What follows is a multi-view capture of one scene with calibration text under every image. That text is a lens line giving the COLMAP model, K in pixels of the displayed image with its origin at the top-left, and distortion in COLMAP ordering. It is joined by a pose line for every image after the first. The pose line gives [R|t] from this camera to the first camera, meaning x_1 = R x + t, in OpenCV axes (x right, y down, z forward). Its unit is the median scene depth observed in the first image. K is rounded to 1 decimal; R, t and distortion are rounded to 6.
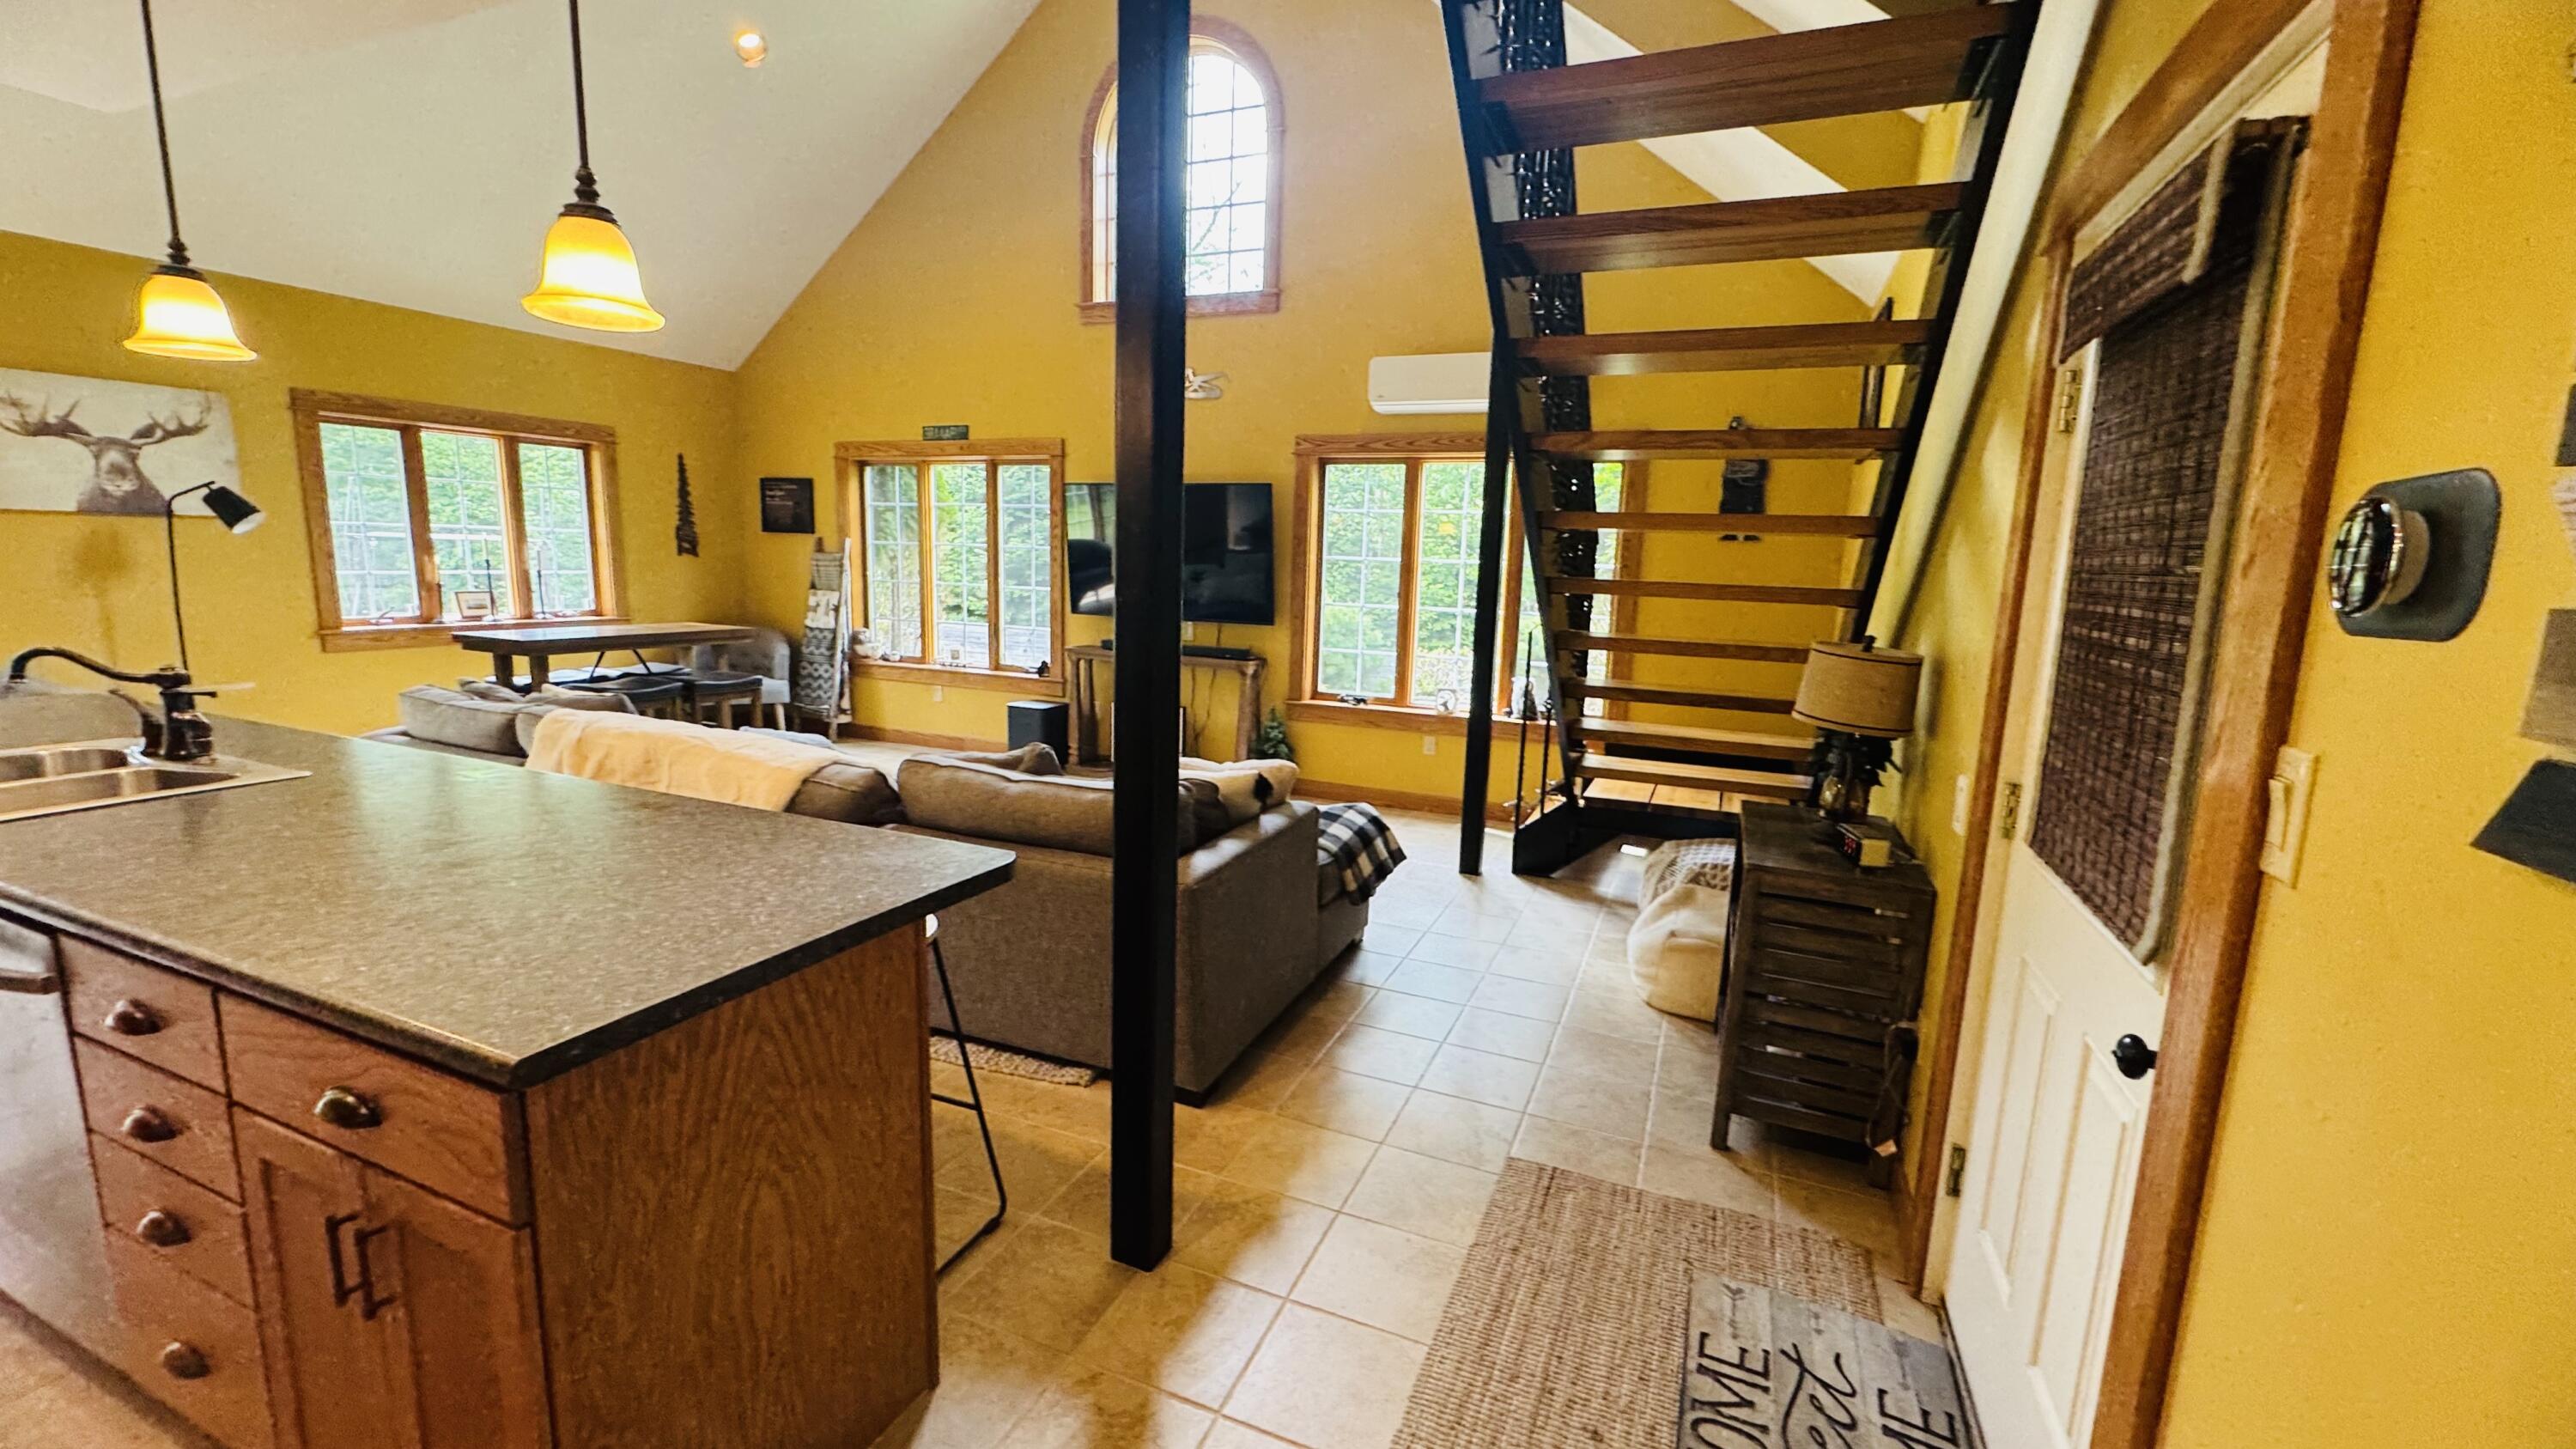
lens RADIAL K [[1033.8, 0, 1287.8], [0, 1033.8, 724.7], [0, 0, 1]] dist [-0.003445, 0.000065]
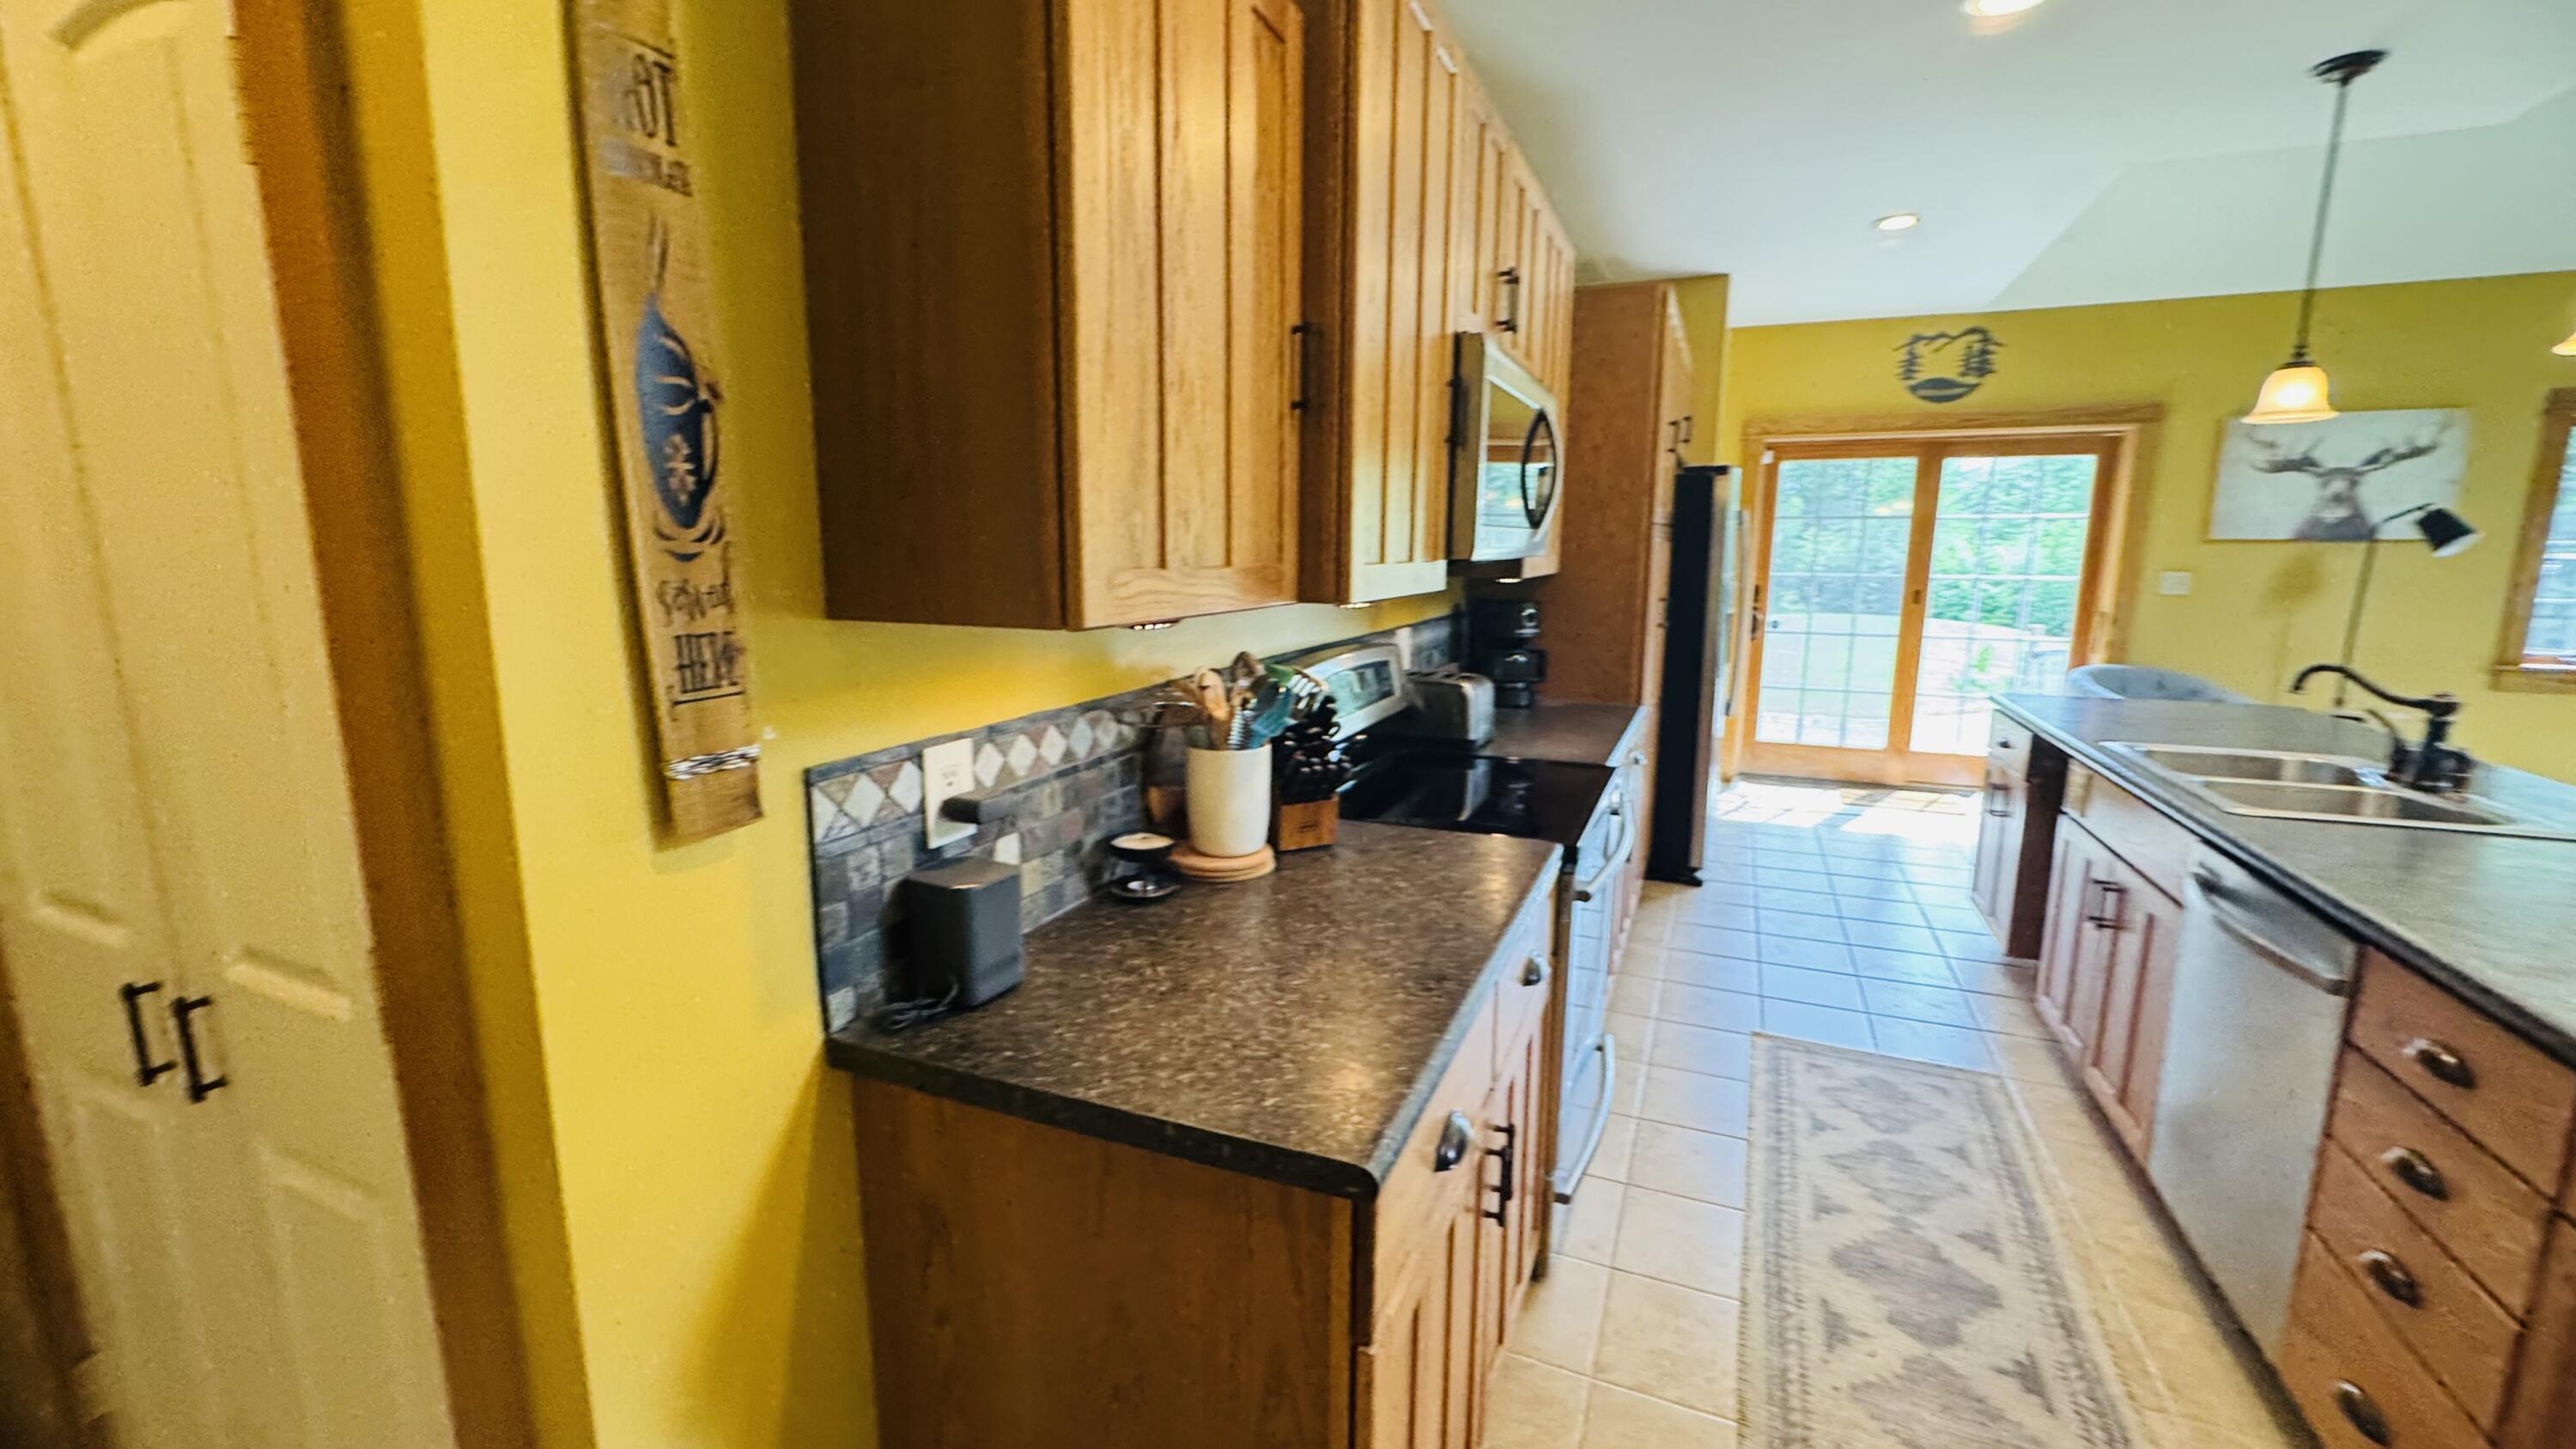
lens RADIAL K [[1033.8, 0, 1284.6], [0, 1033.8, 726.8], [0, 0, 1]] dist [-0.003445, 0.000065]
pose [[-0.003164, 0.142136, -0.989842, -0.064373], [-0.164313, 0.976319, 0.140719, 0.007273], [0.986403, 0.163089, 0.020266, -0.035775]]
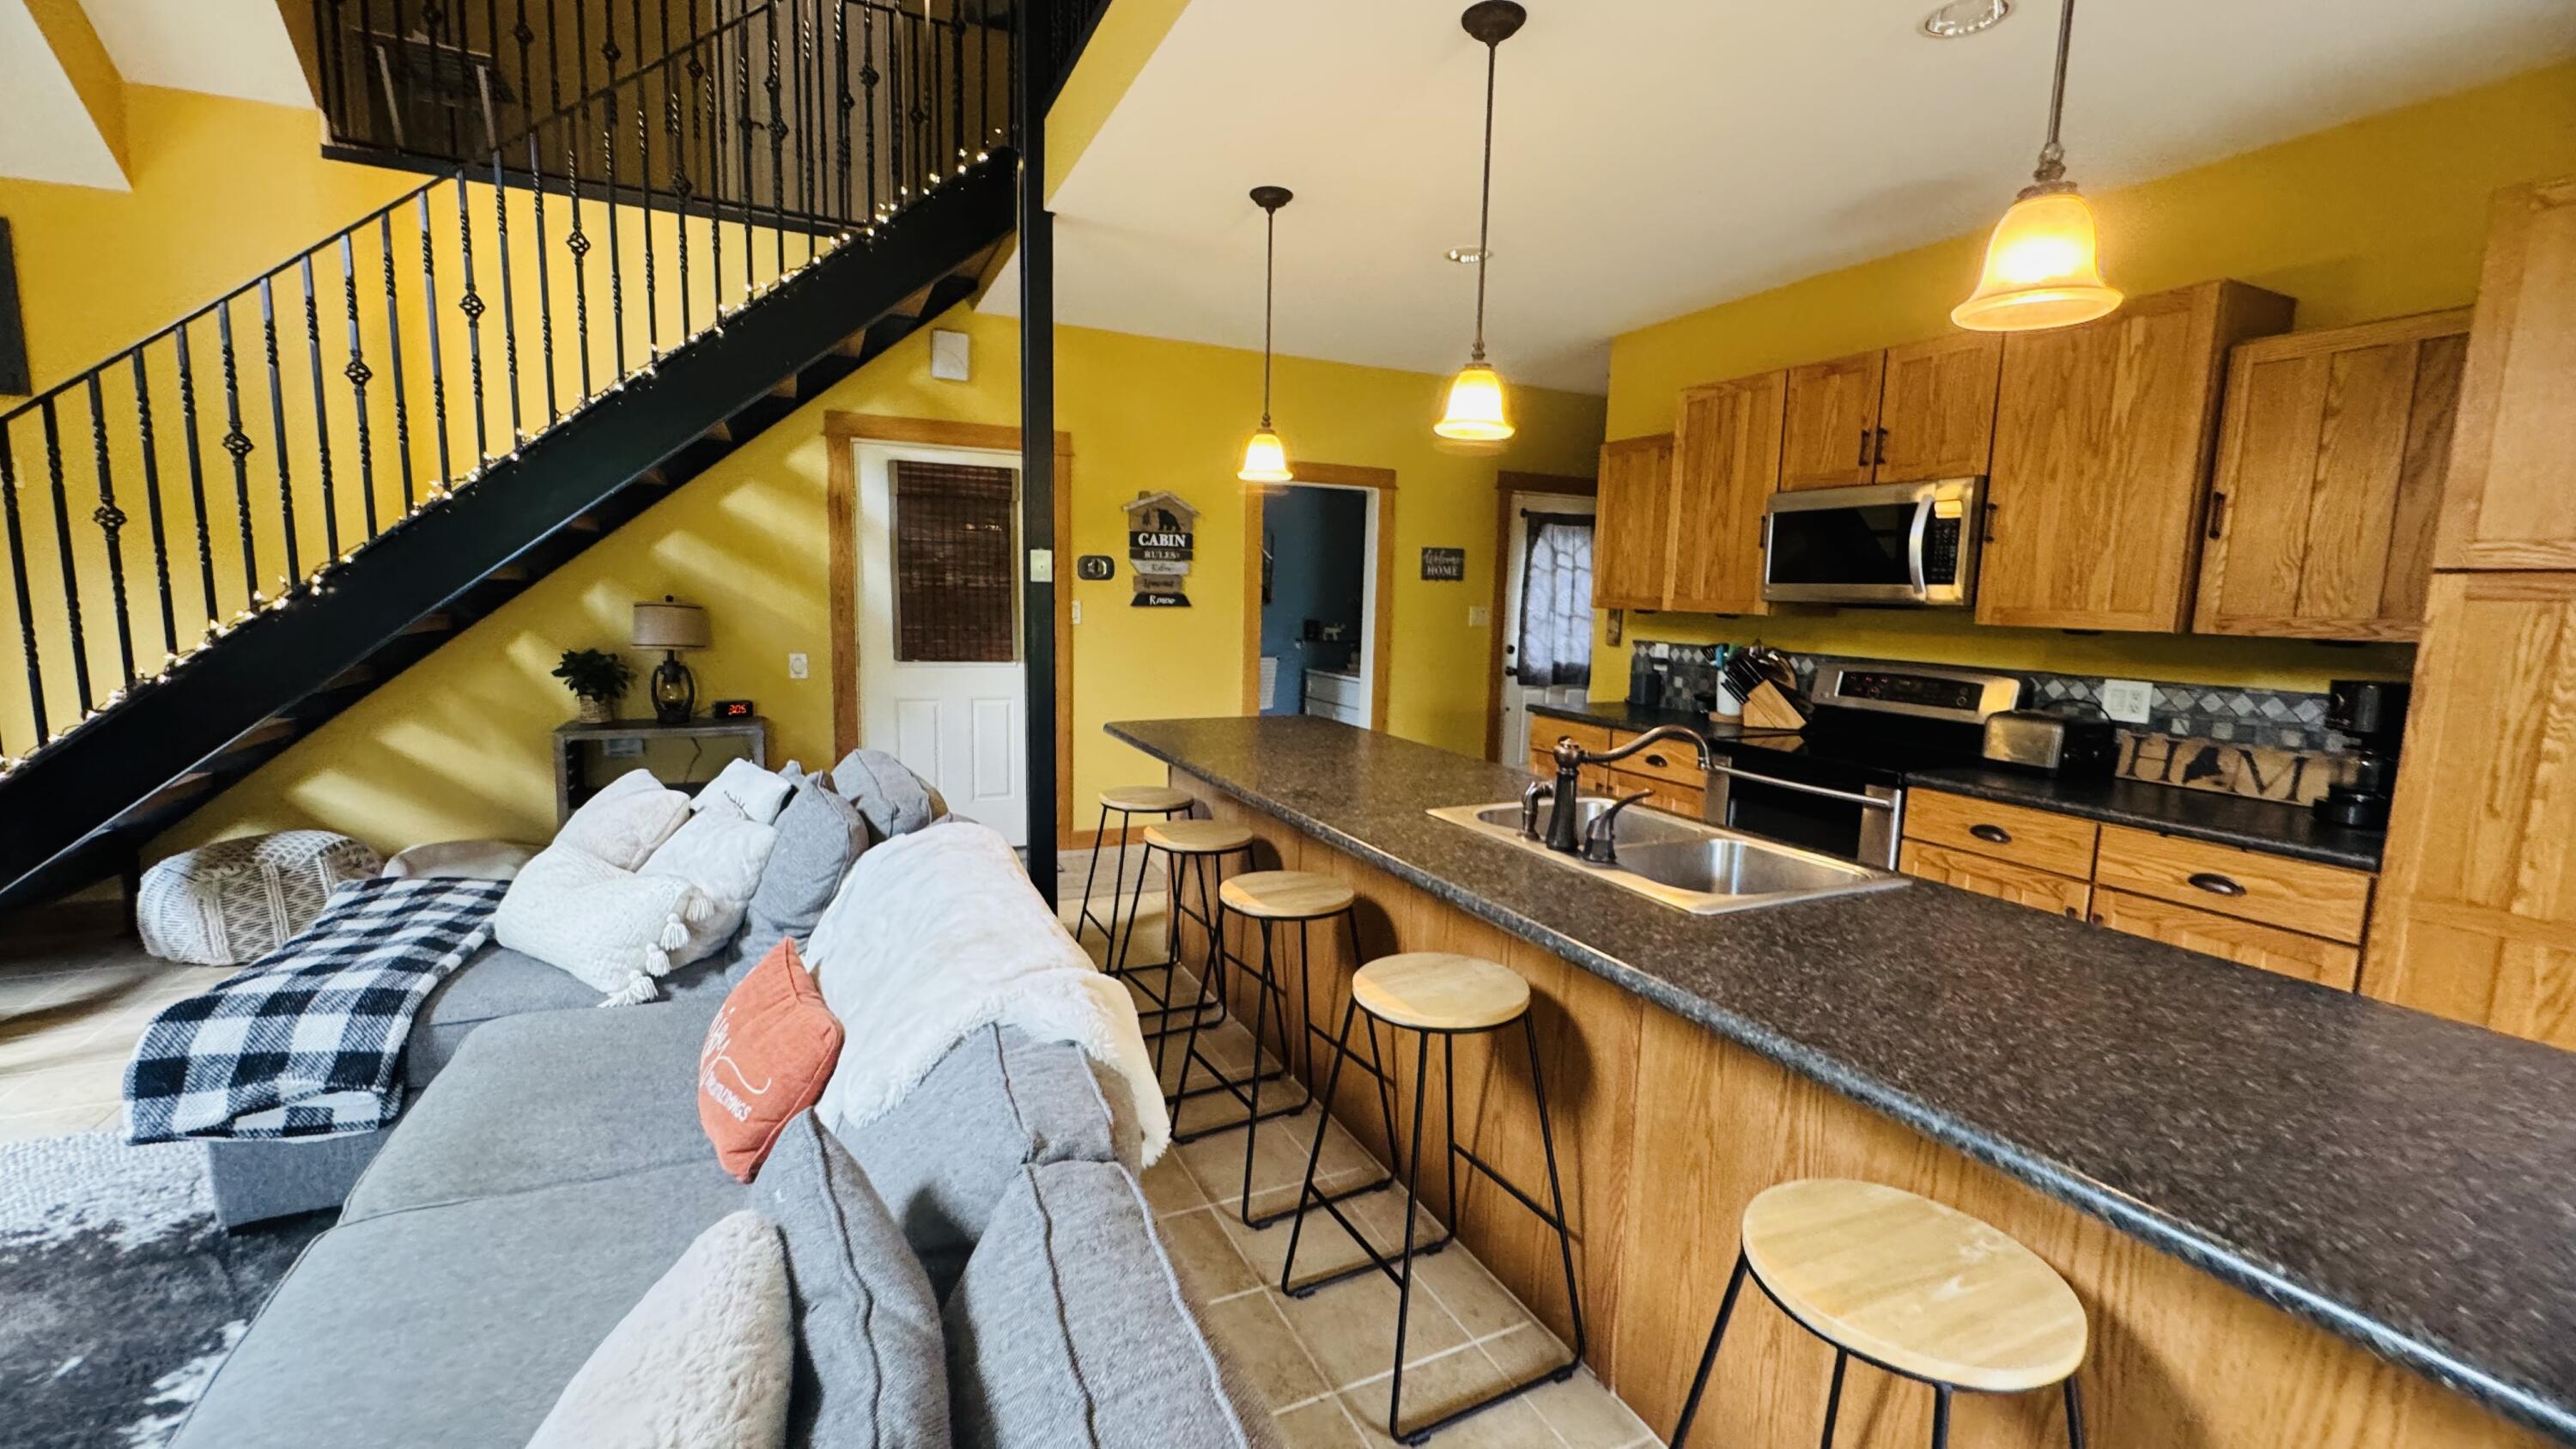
lens RADIAL K [[1033.8, 0, 1287.5], [0, 1033.8, 725.0], [0, 0, 1]] dist [-0.003445, 0.000065]
pose [[-0.746385, -0.139671, 0.650694, -0.697842], [0.056141, 0.961030, 0.270682, -0.150197], [-0.663143, 0.238563, -0.709457, 0.836197]]
